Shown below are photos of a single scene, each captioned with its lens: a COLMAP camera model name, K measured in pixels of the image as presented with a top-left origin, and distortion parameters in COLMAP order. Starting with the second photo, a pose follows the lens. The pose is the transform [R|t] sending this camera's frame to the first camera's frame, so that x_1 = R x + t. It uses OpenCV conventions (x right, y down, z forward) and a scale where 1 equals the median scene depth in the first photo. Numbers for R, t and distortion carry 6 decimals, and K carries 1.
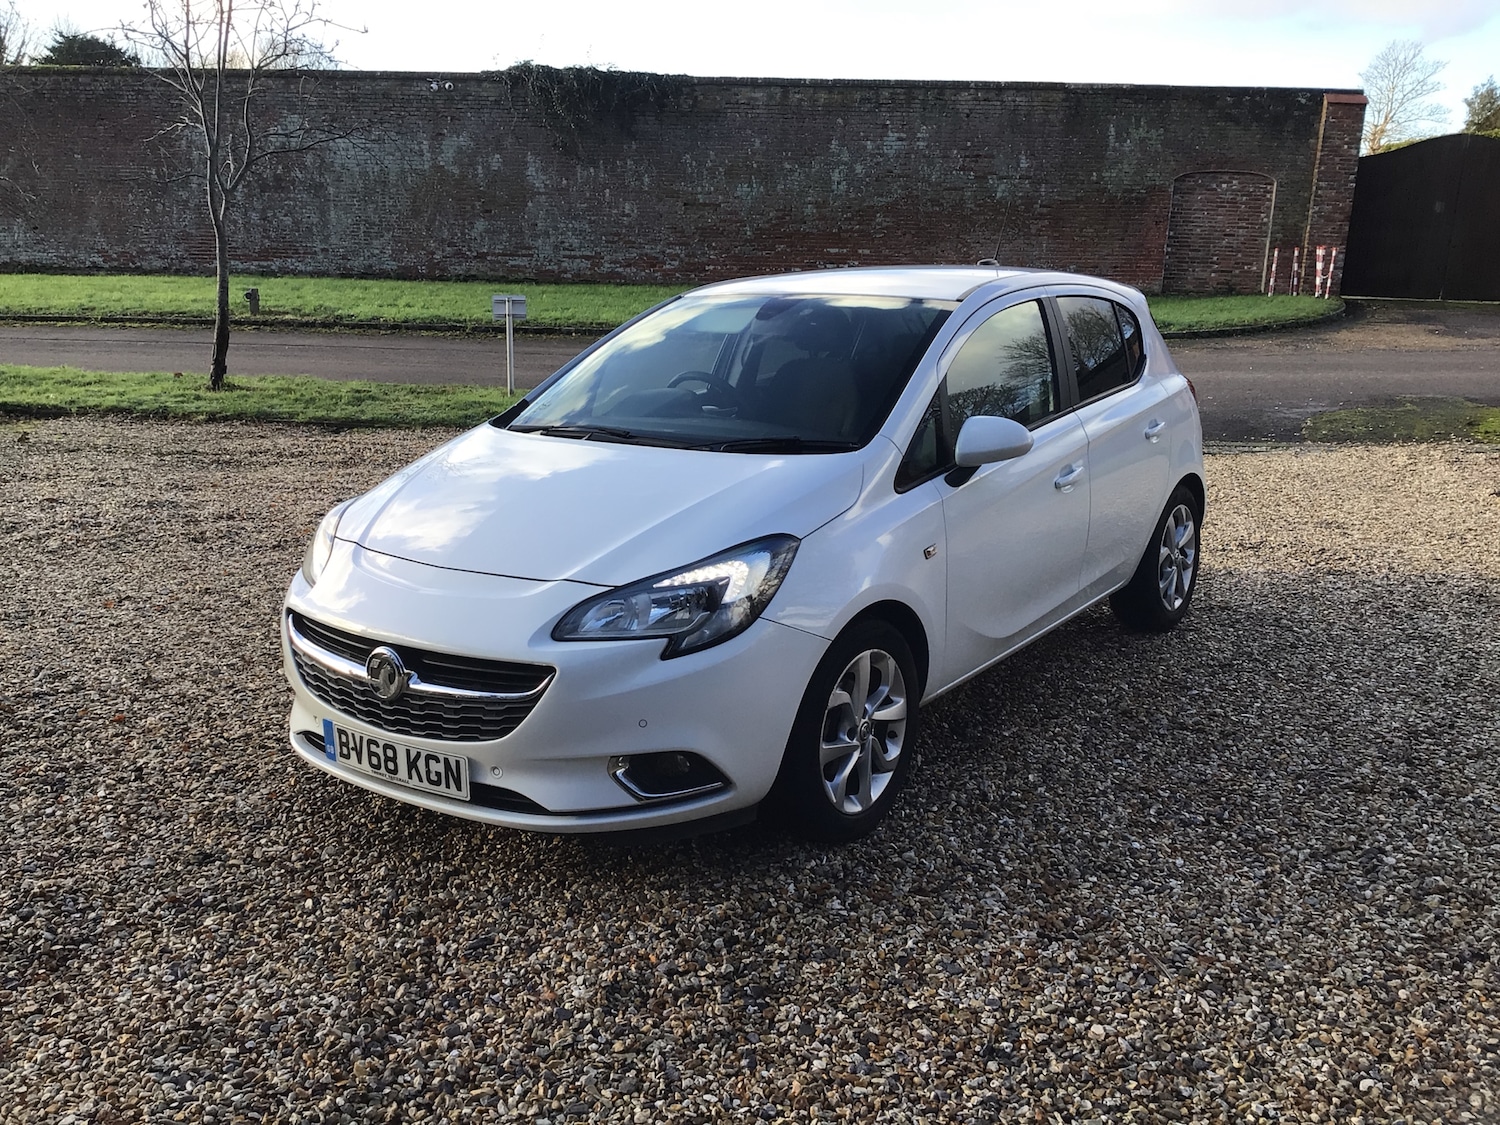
lens RADIAL K [[1316.8, 0, 754.1], [0, 1316.8, 569.4], [0, 0, 1]] dist [0.072583, -0.116947]
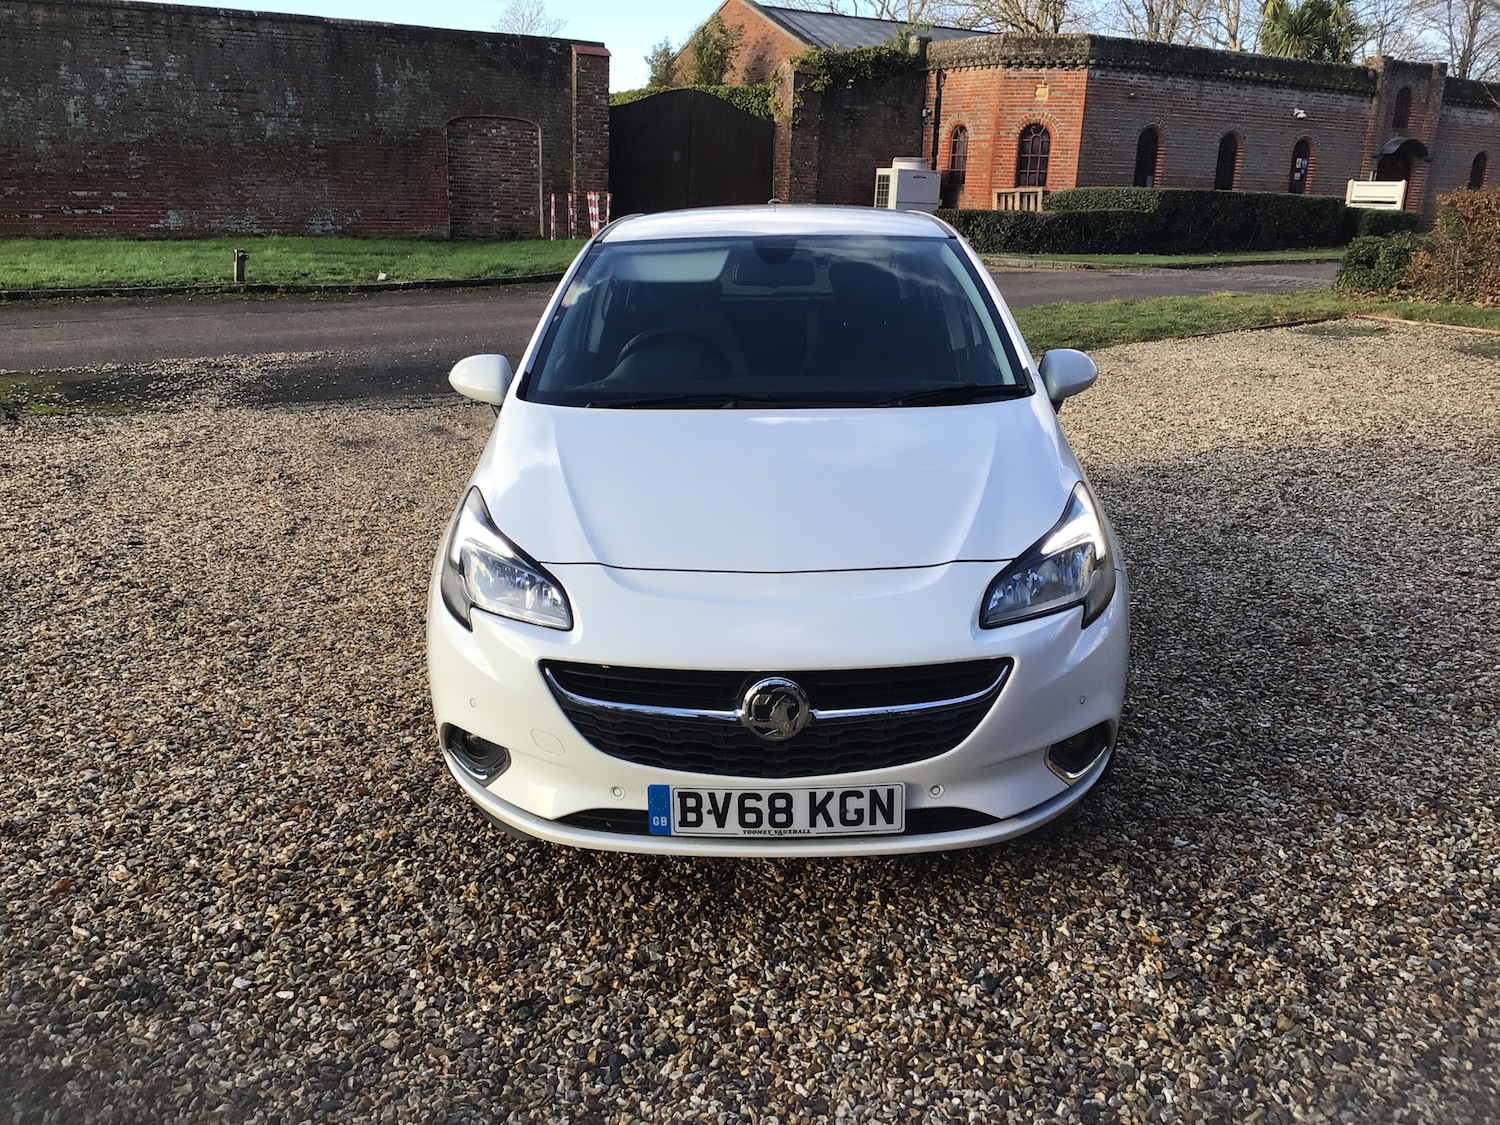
lens RADIAL K [[1316.8, 0, 754.1], [0, 1316.8, 569.4], [0, 0, 1]] dist [0.072583, -0.116947]
pose [[0.836266, -0.153078, 0.526523, -0.670289], [0.132701, 0.988197, 0.076536, -0.066983], [-0.532024, 0.005866, 0.846709, 0.301152]]
